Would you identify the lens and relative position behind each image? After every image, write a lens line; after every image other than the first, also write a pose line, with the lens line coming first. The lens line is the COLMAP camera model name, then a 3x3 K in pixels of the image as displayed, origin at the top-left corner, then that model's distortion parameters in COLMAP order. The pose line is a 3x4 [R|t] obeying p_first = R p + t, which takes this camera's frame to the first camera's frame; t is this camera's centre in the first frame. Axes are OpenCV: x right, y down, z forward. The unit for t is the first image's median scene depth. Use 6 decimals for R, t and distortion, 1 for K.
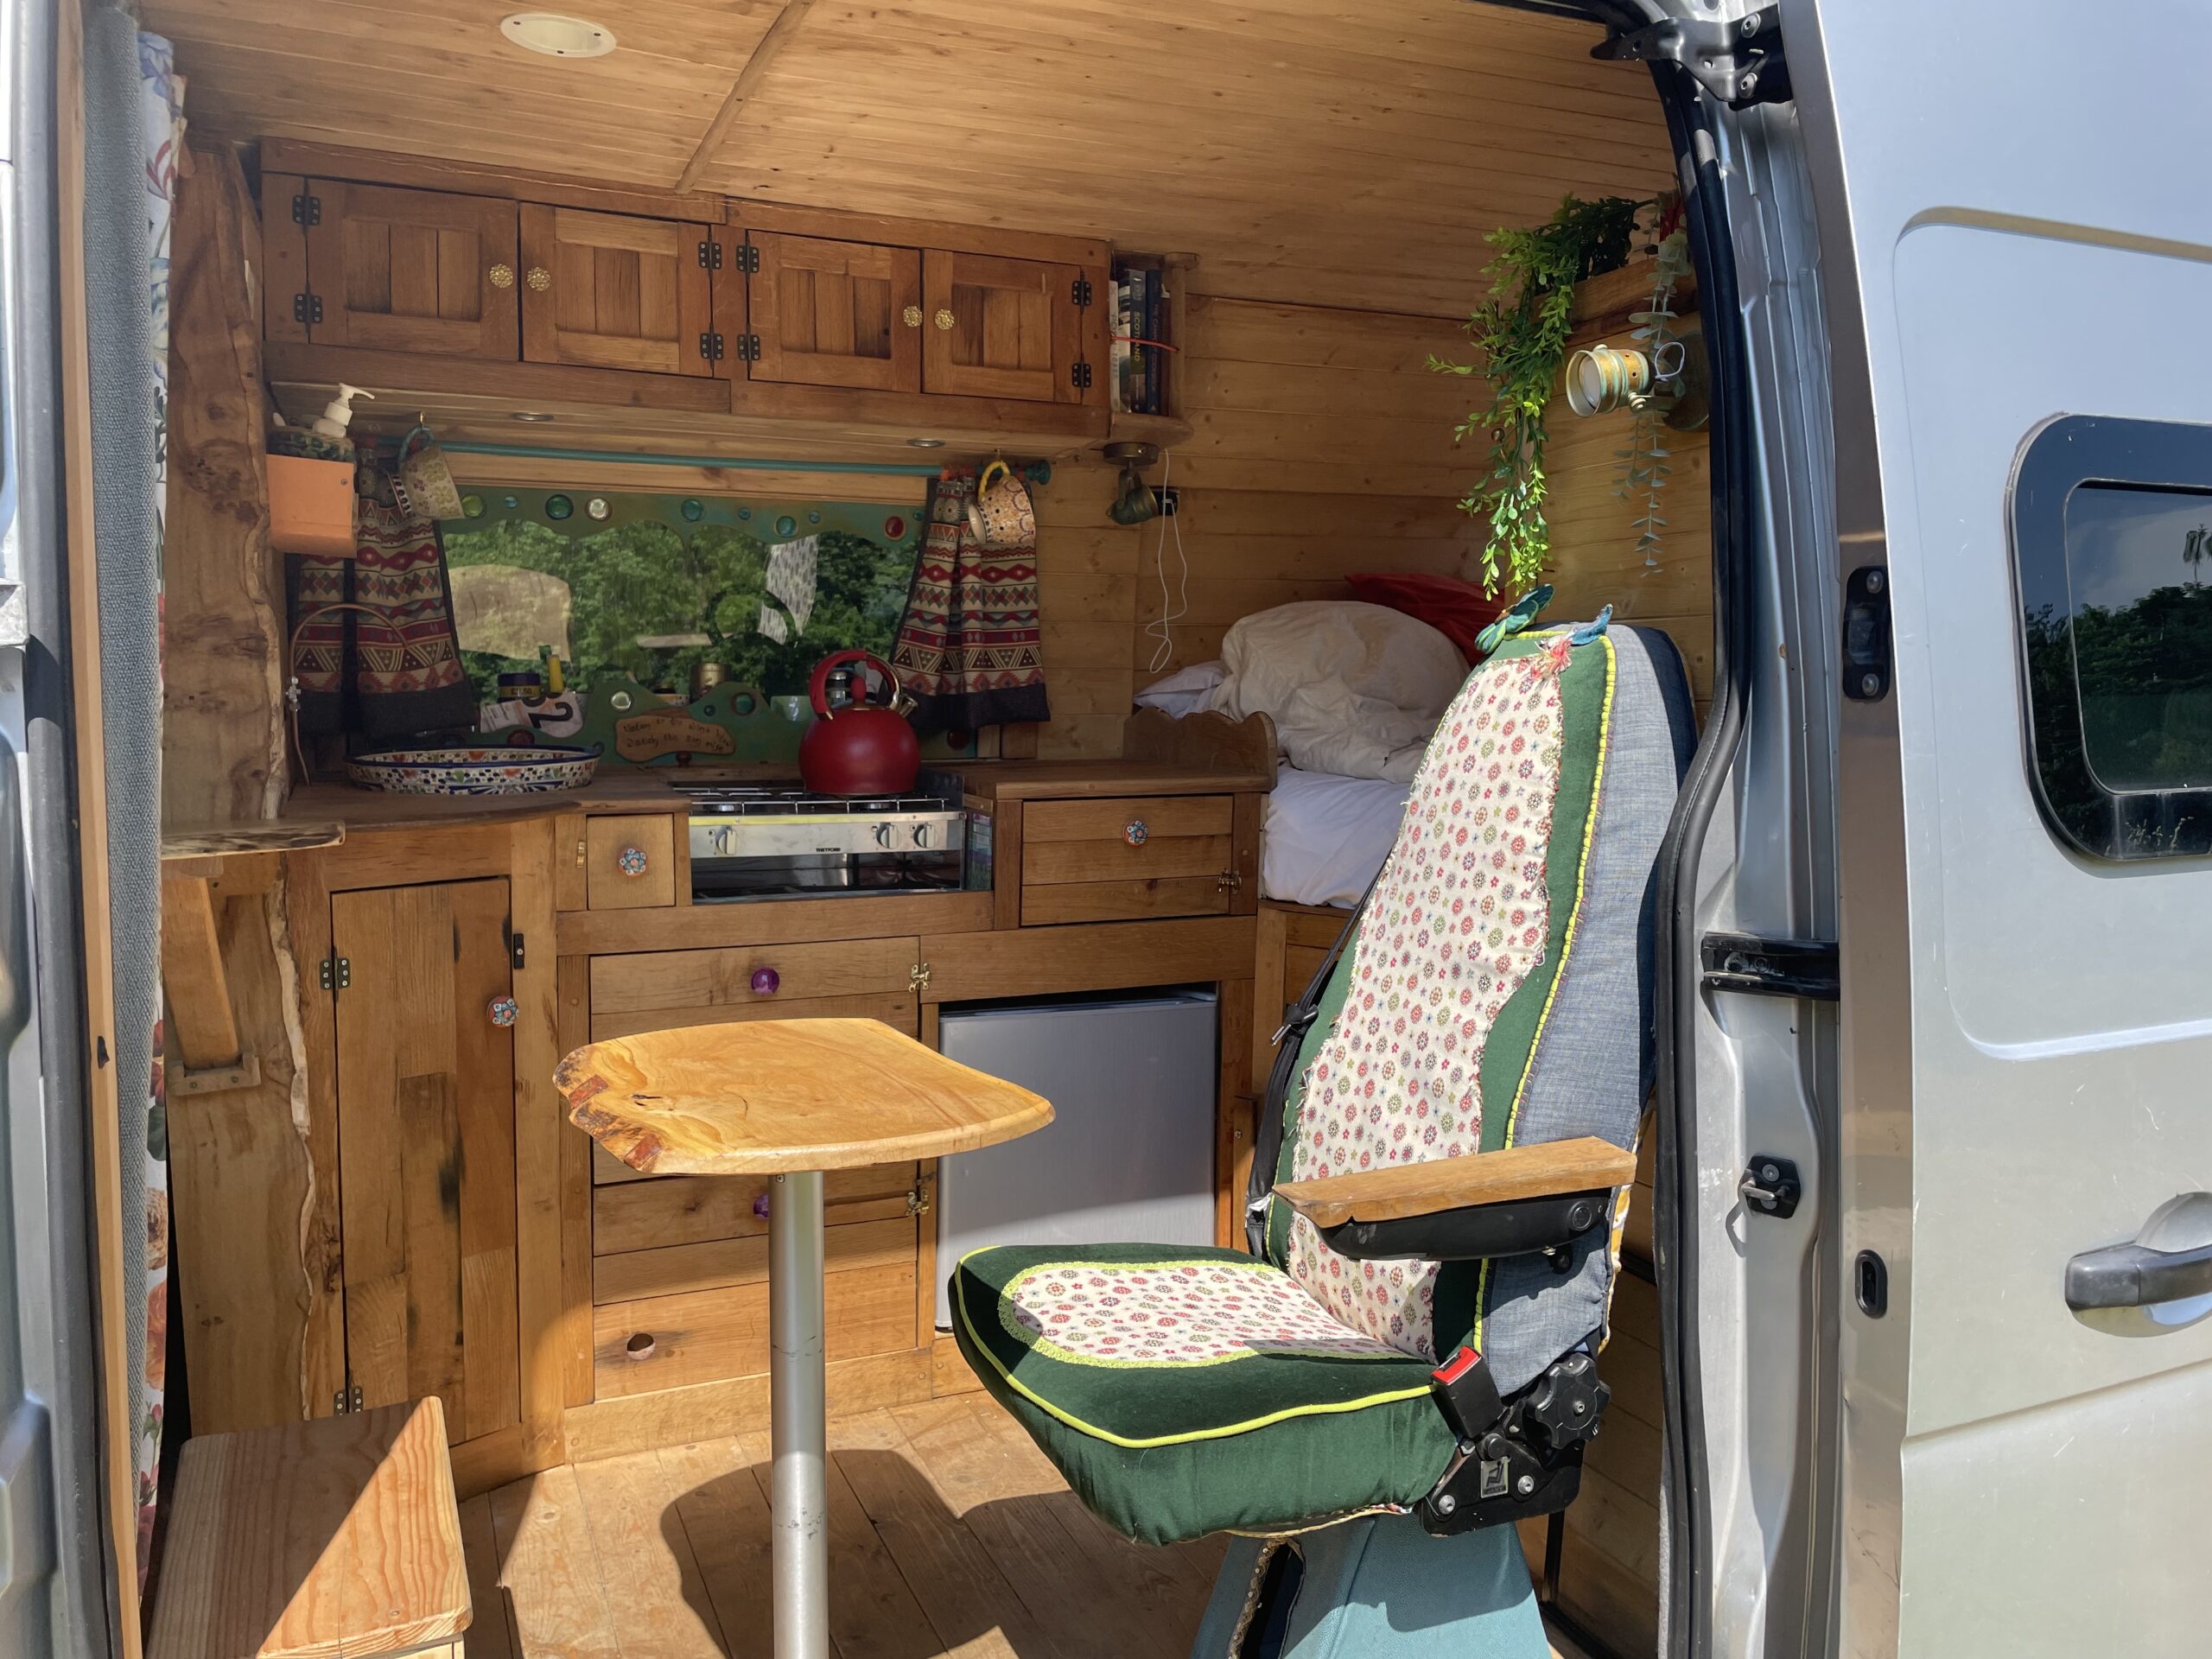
lens RADIAL K [[1678.9, 0, 1106.0], [0, 1678.9, 805.4], [0, 0, 1]] dist [0.078744, -0.109700]
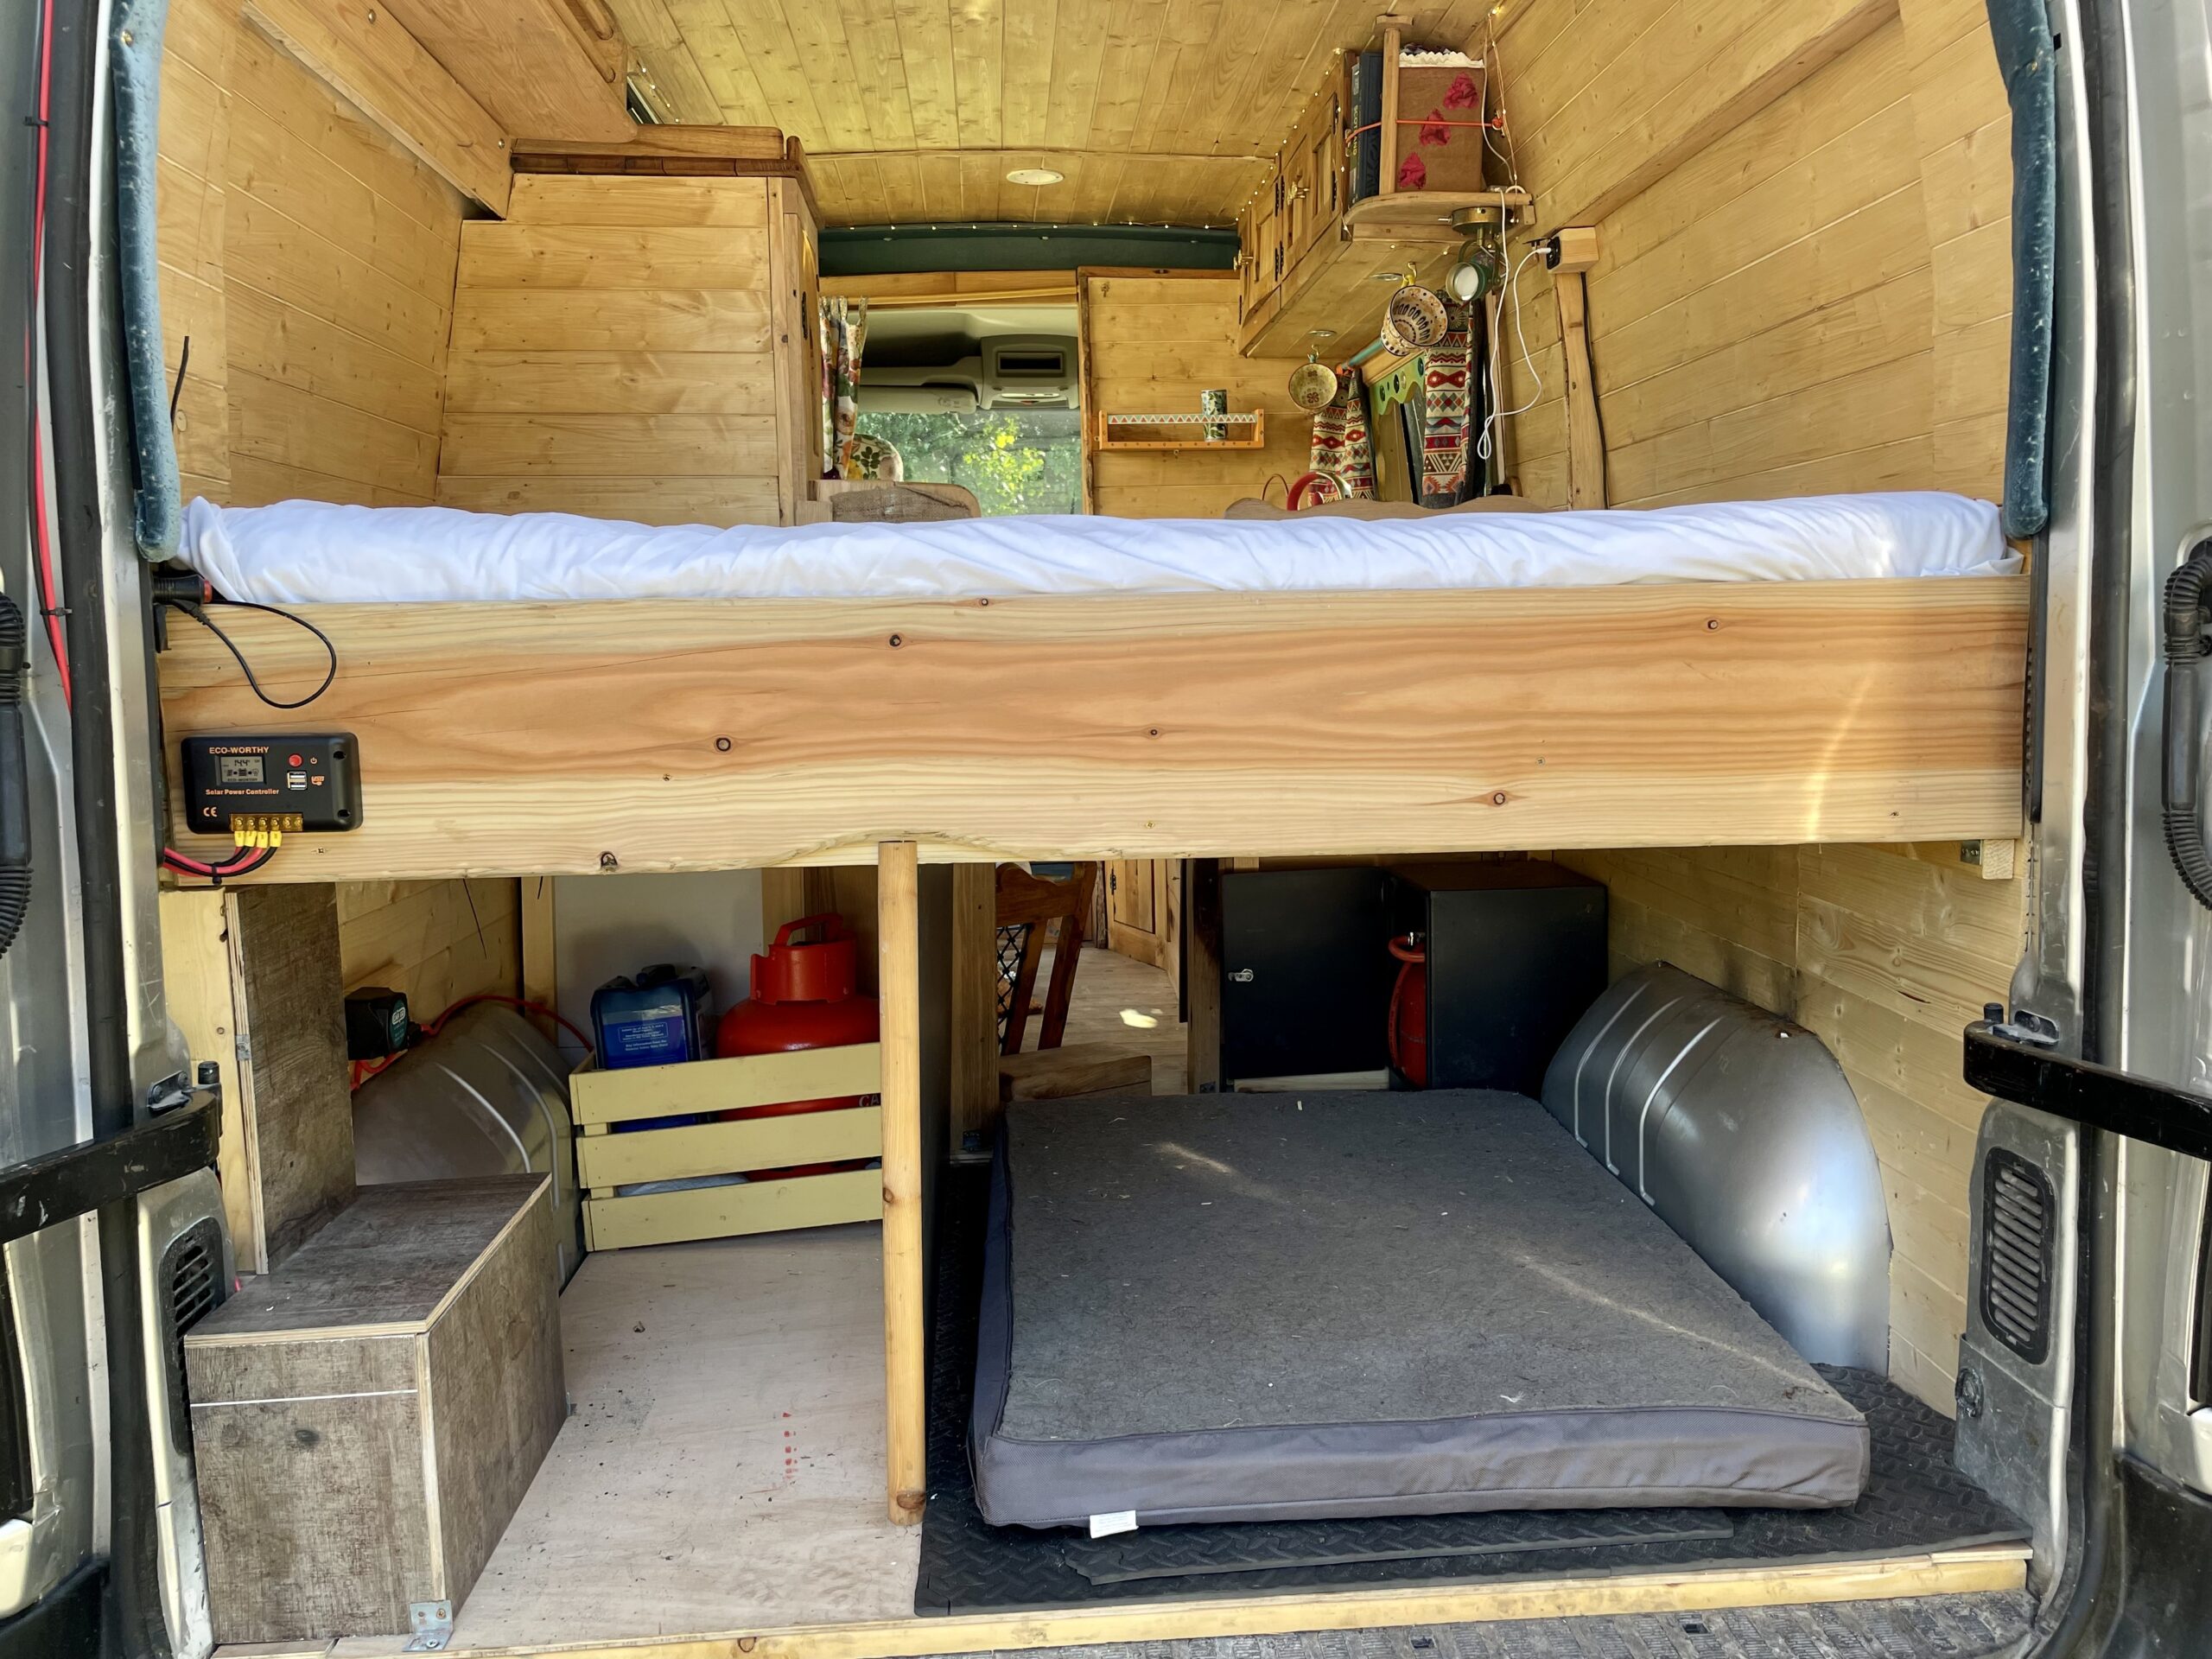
lens RADIAL K [[1678.9, 0, 1118.6], [0, 1678.9, 798.6], [0, 0, 1]] dist [0.078744, -0.109700]
pose [[-0.328988, 0.098357, -0.939198, 1.171371], [-0.065470, 0.989792, 0.126589, 0.000124], [0.942062, 0.103135, -0.319190, 1.355369]]
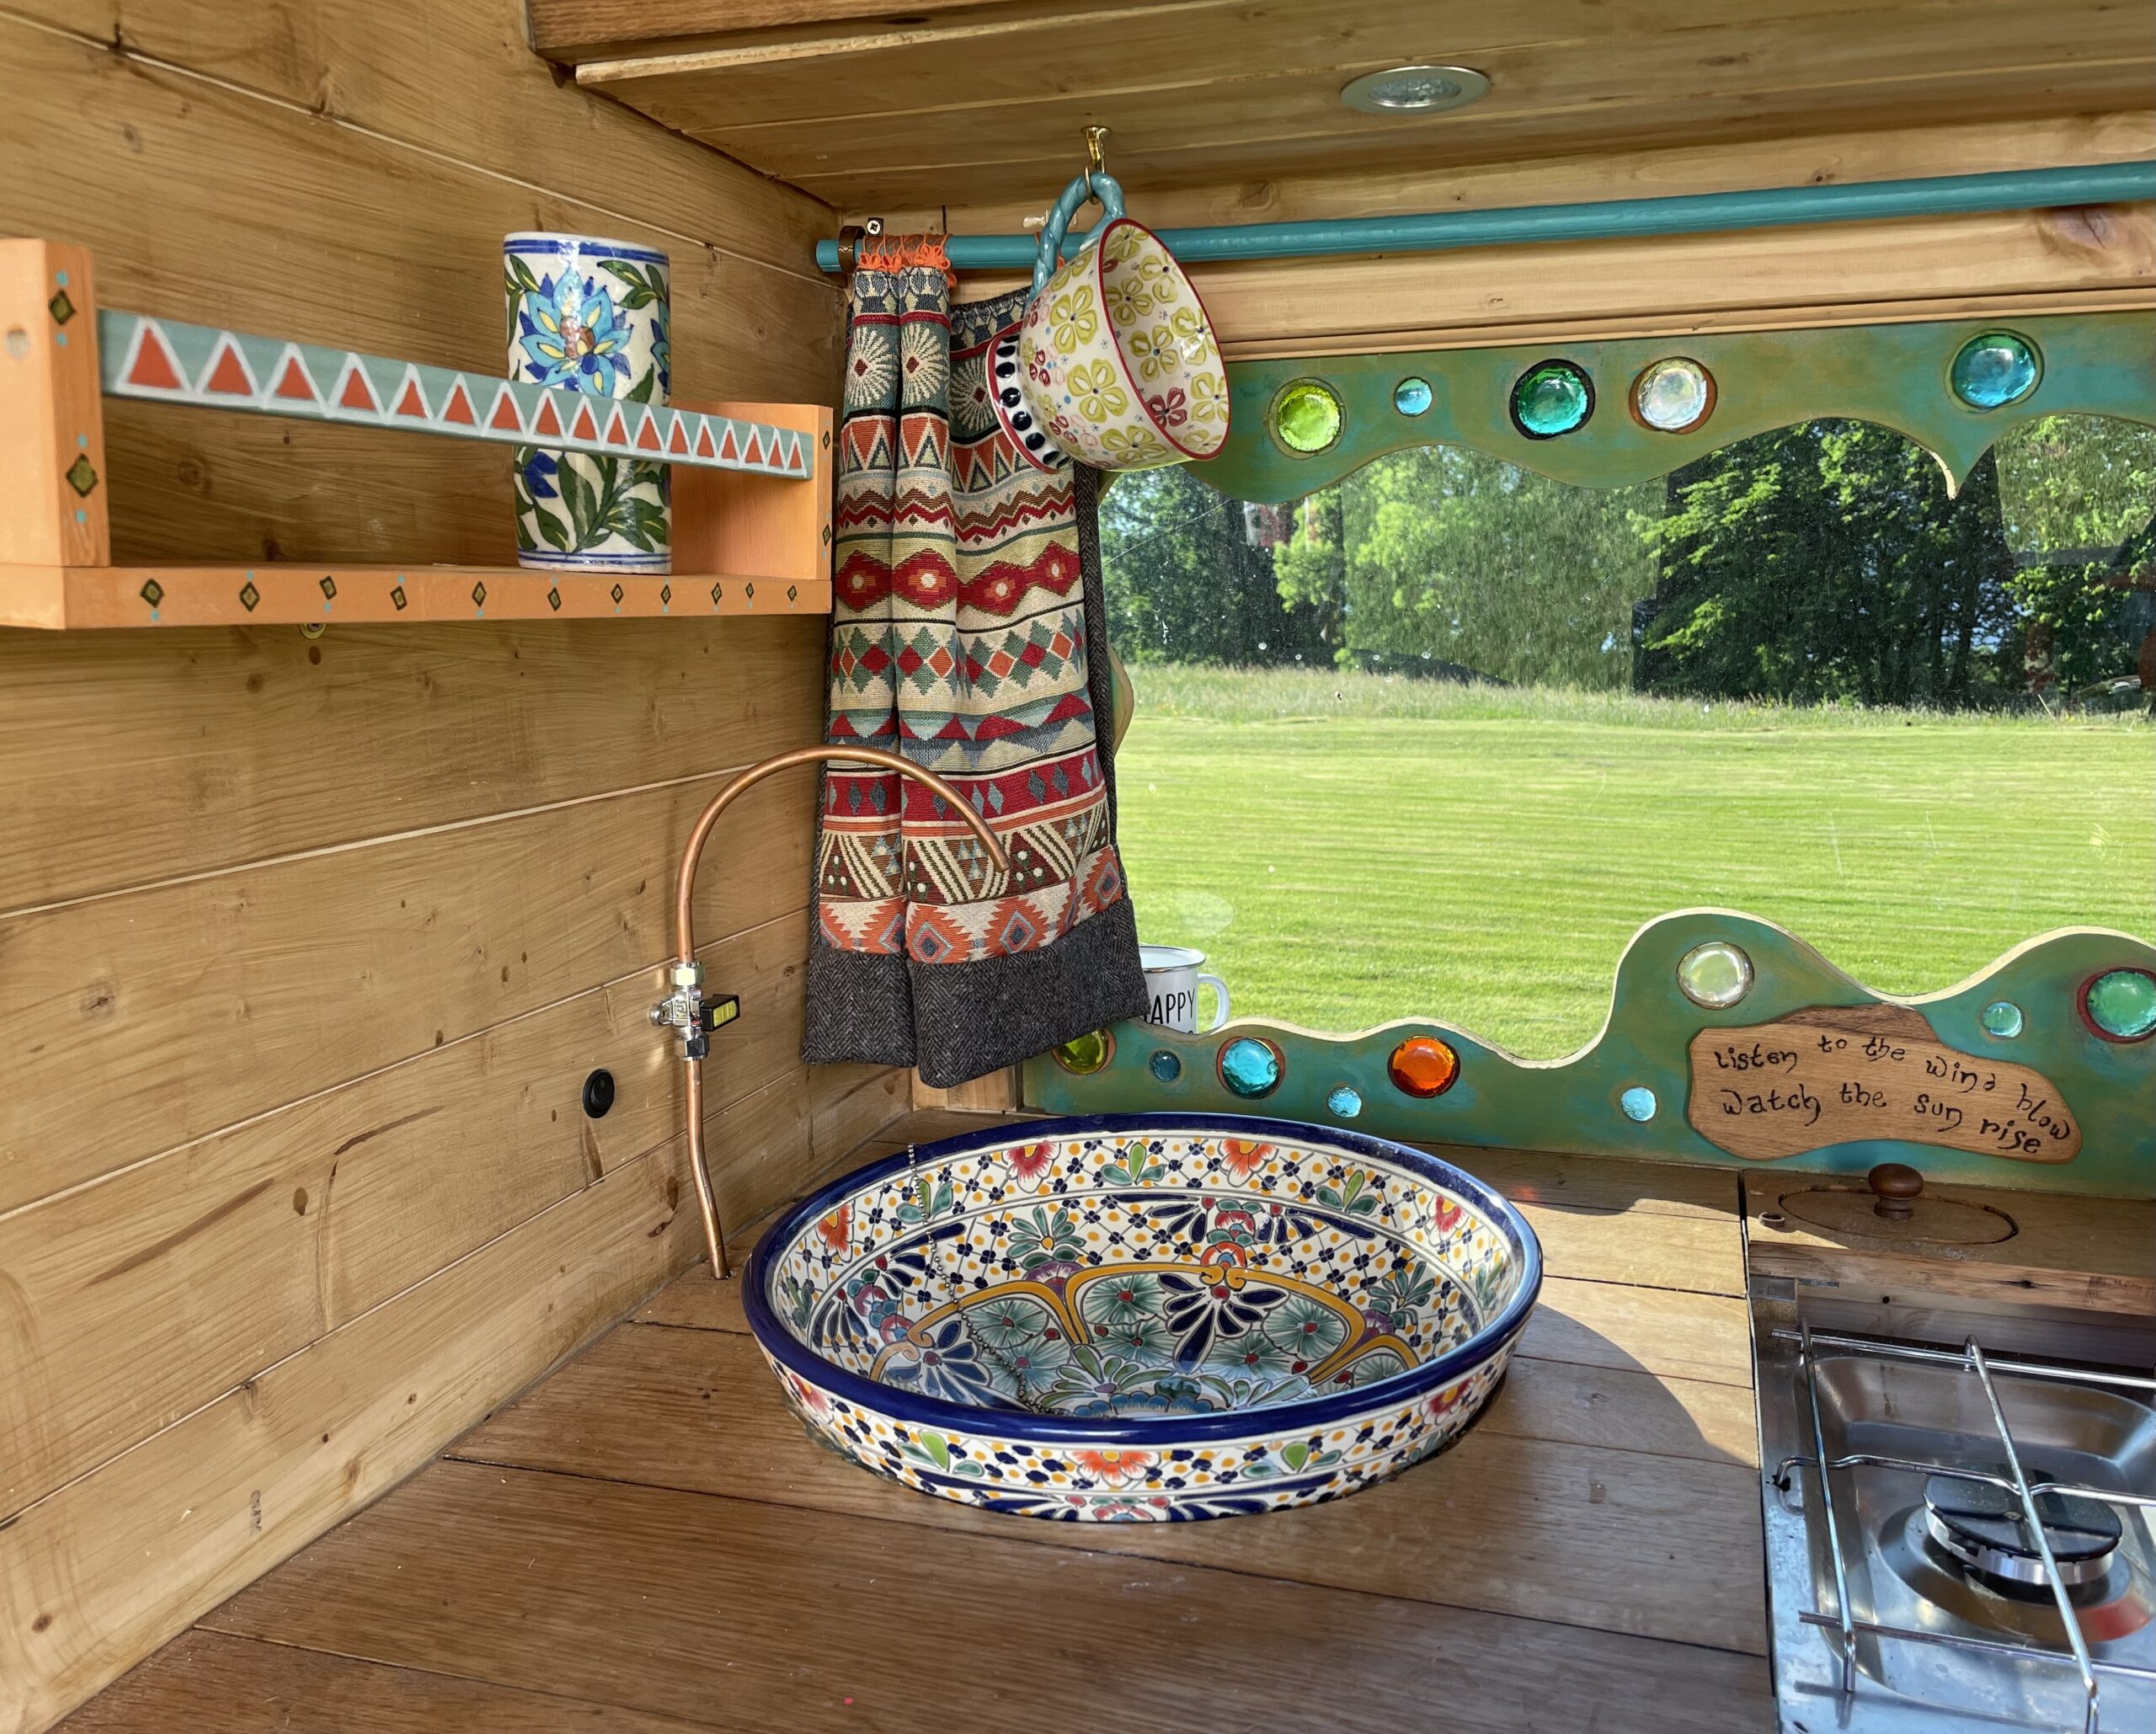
lens RADIAL K [[1762.2, 0, 1117.0], [0, 1762.2, 863.0], [0, 0, 1]] dist [0.038316, -0.026290]
pose [[0.757834, 0.086883, -0.646636, -0.169115], [-0.038939, 0.995350, 0.088102, -0.122049], [0.651284, -0.041588, 0.757693, 0.732193]]
